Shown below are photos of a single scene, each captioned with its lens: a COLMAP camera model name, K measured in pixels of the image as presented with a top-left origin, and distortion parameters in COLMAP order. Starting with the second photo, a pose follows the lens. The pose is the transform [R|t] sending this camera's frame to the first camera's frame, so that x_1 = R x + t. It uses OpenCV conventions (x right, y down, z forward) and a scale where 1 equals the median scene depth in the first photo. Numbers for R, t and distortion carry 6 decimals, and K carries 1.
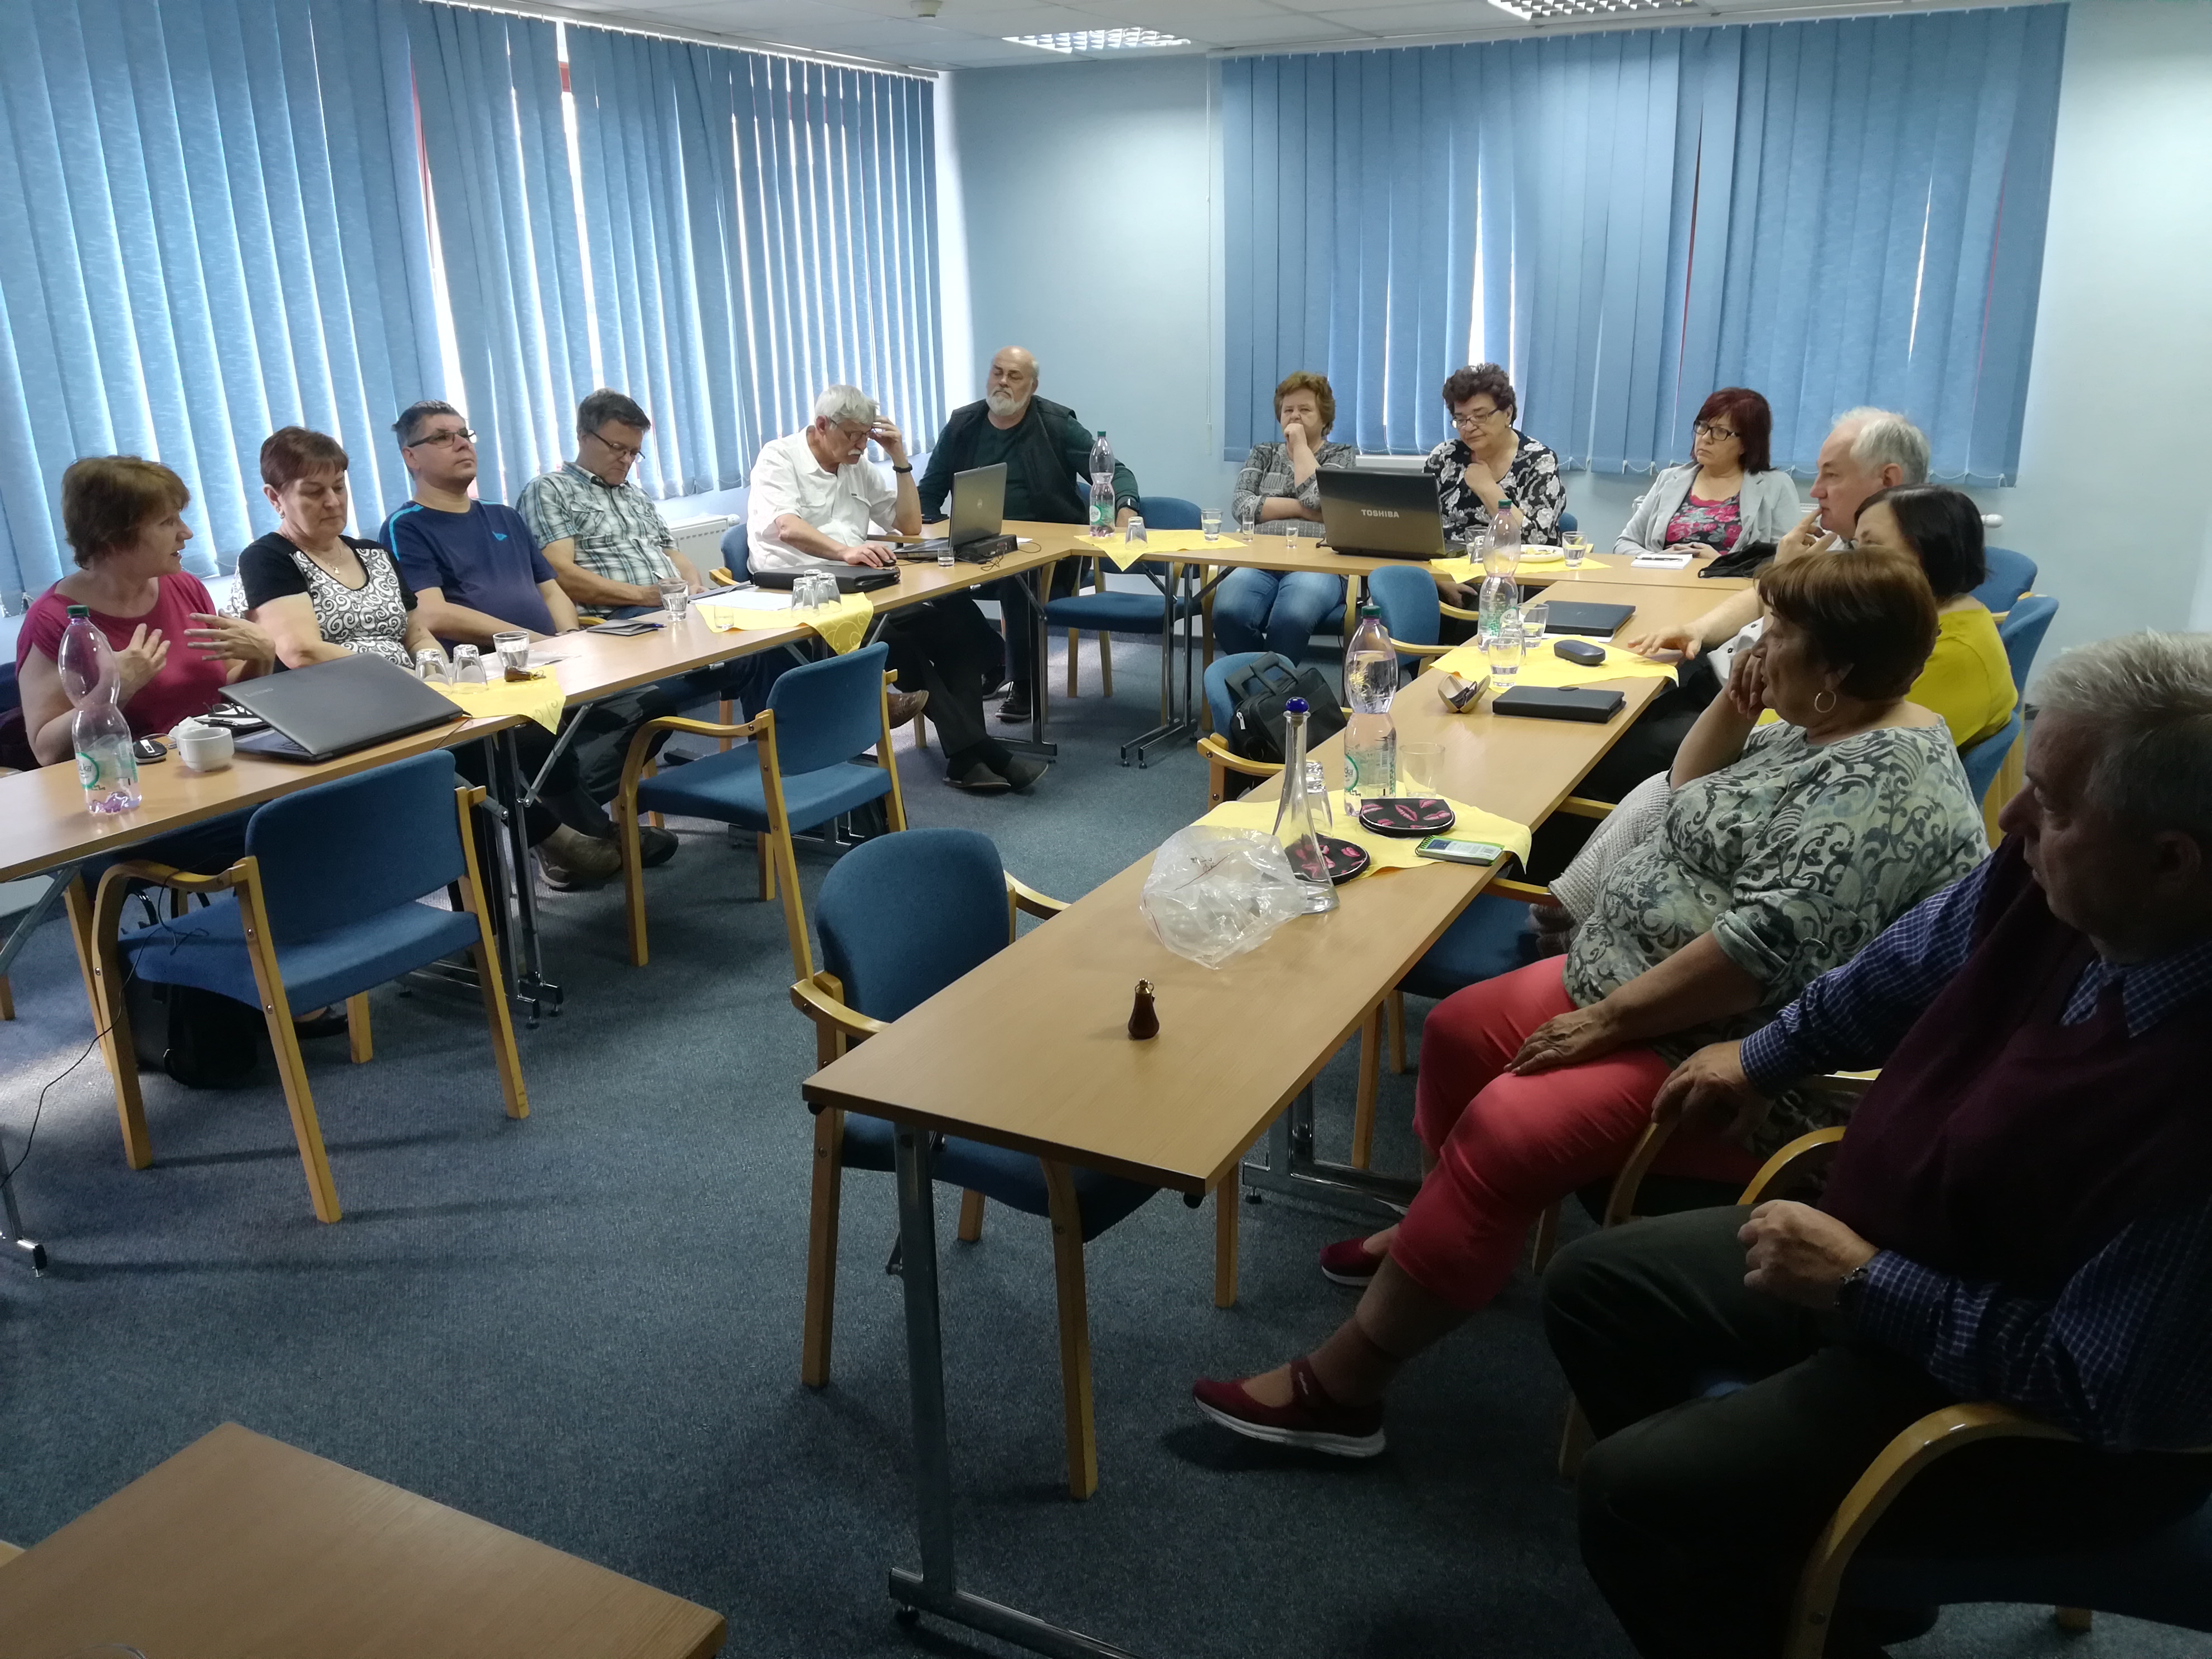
lens RADIAL K [[1724.6, 0, 1106.0], [0, 1724.6, 829.5], [0, 0, 1]] dist [0.024484, -0.060334]
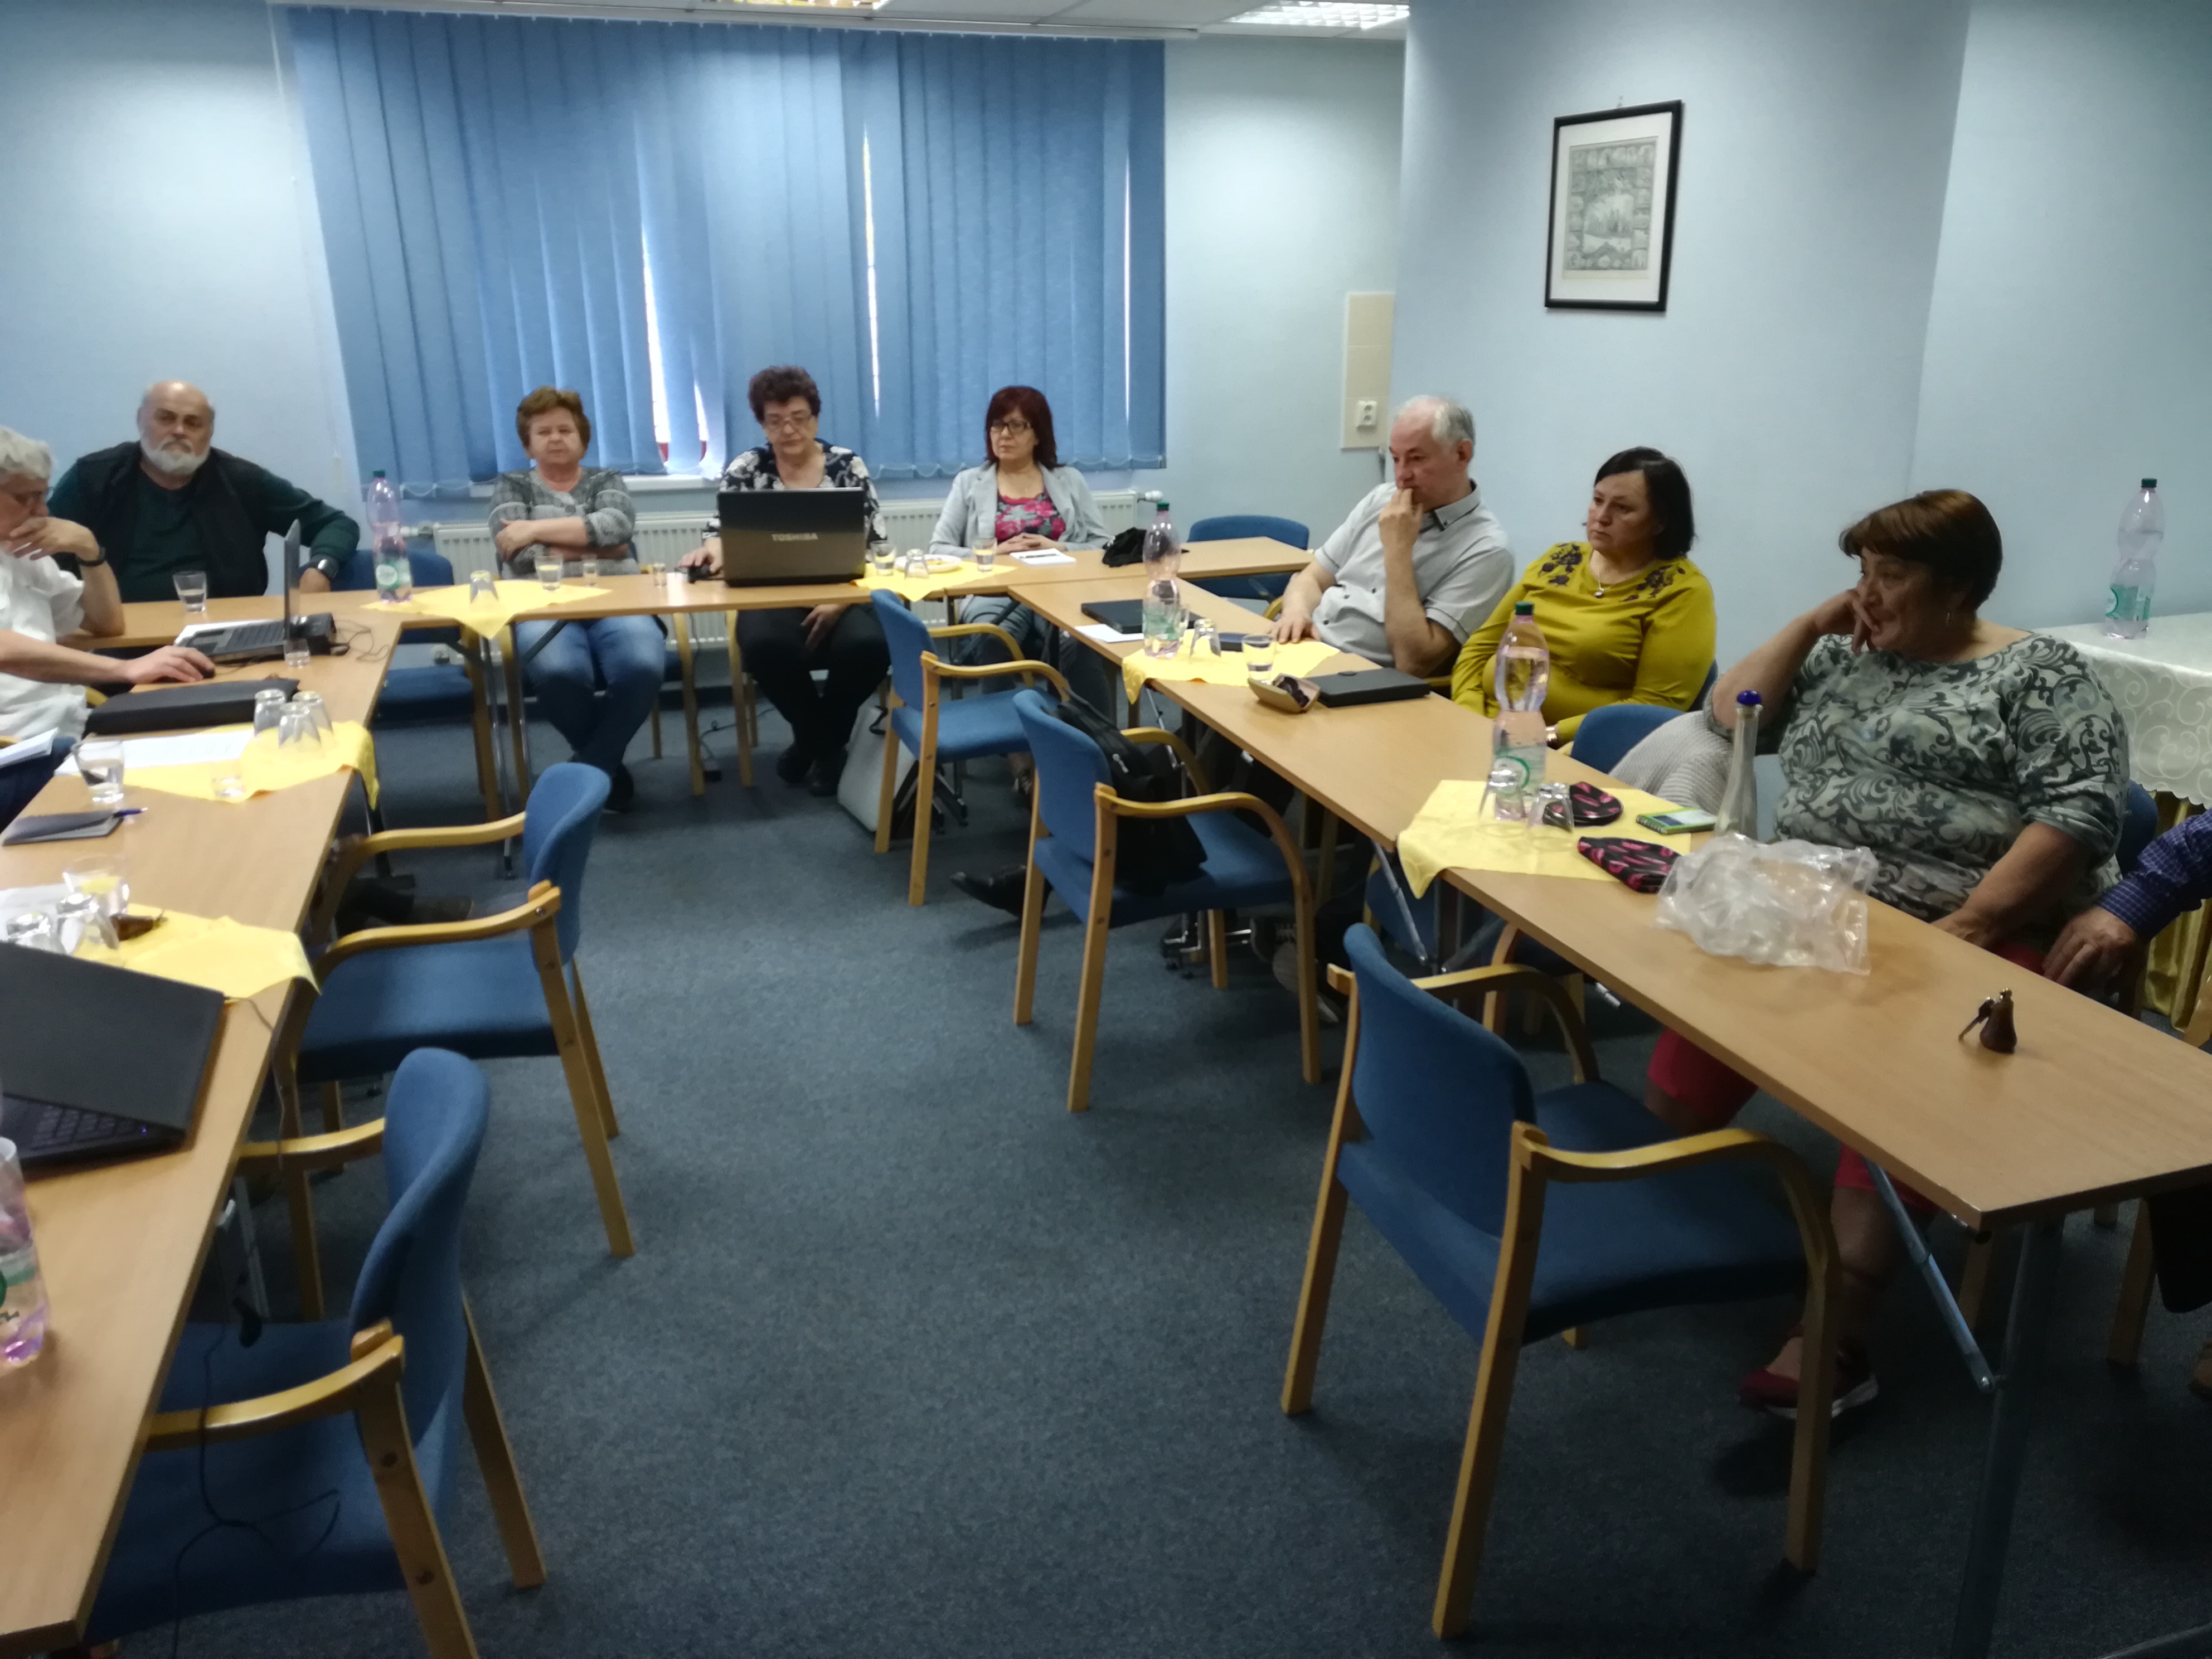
lens RADIAL K [[1724.6, 0, 1106.0], [0, 1724.6, 829.5], [0, 0, 1]] dist [0.024484, -0.060334]
pose [[0.689963, -0.209977, 0.692720, -0.373155], [0.214311, 0.973352, 0.081584, -0.070672], [-0.691391, 0.092167, 0.716577, 0.244752]]
